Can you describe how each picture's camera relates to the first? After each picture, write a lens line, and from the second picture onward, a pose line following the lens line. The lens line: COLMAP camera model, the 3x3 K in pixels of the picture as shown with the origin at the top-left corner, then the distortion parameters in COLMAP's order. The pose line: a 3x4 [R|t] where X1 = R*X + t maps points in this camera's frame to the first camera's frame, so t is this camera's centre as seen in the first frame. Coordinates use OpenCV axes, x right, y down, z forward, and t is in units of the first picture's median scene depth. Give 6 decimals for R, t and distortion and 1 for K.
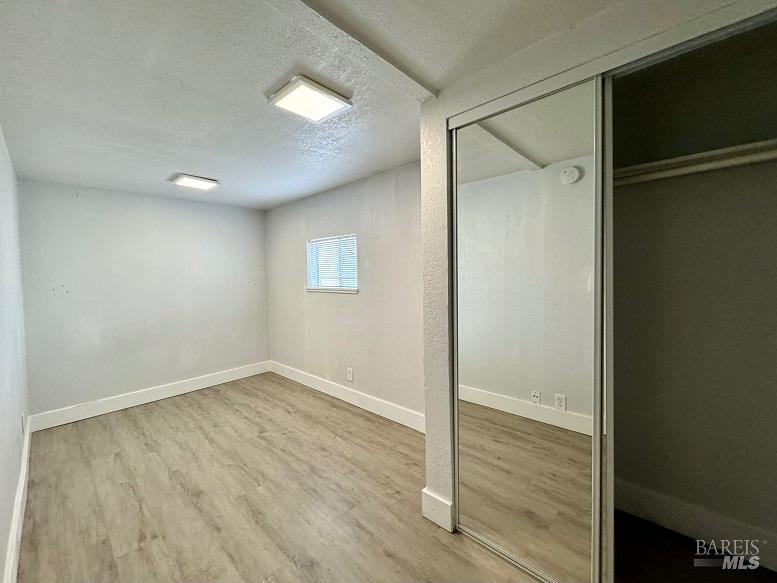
lens RADIAL K [[310.0, 0, 384.2], [0, 310.0, 288.5], [0, 0, 1]] dist [-0.001354, -0.000120]
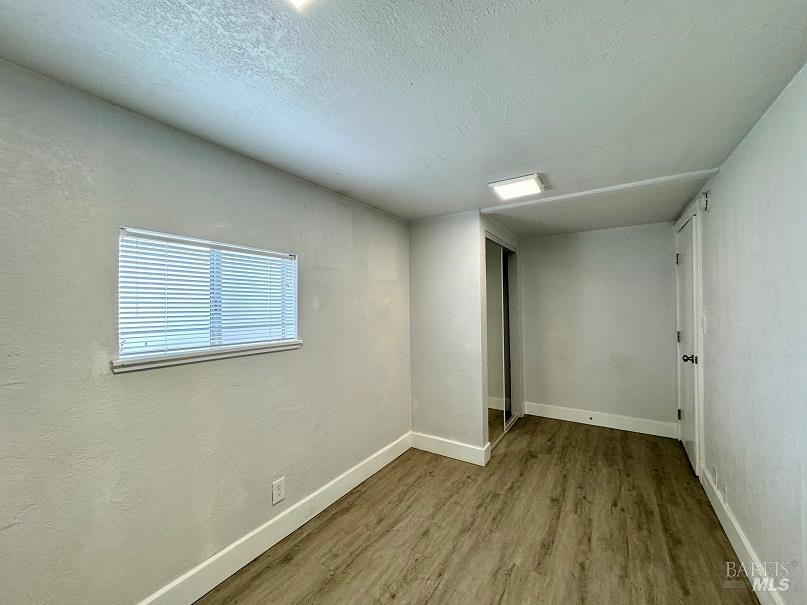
lens RADIAL K [[321.9, 0, 398.9], [0, 321.9, 302.8], [0, 0, 1]] dist [-0.001354, -0.000120]
pose [[-0.157646, 0.023865, 0.987207, -1.180034], [0.058815, 0.998160, -0.014738, -0.081228], [-0.985743, 0.055739, -0.158759, 1.343588]]
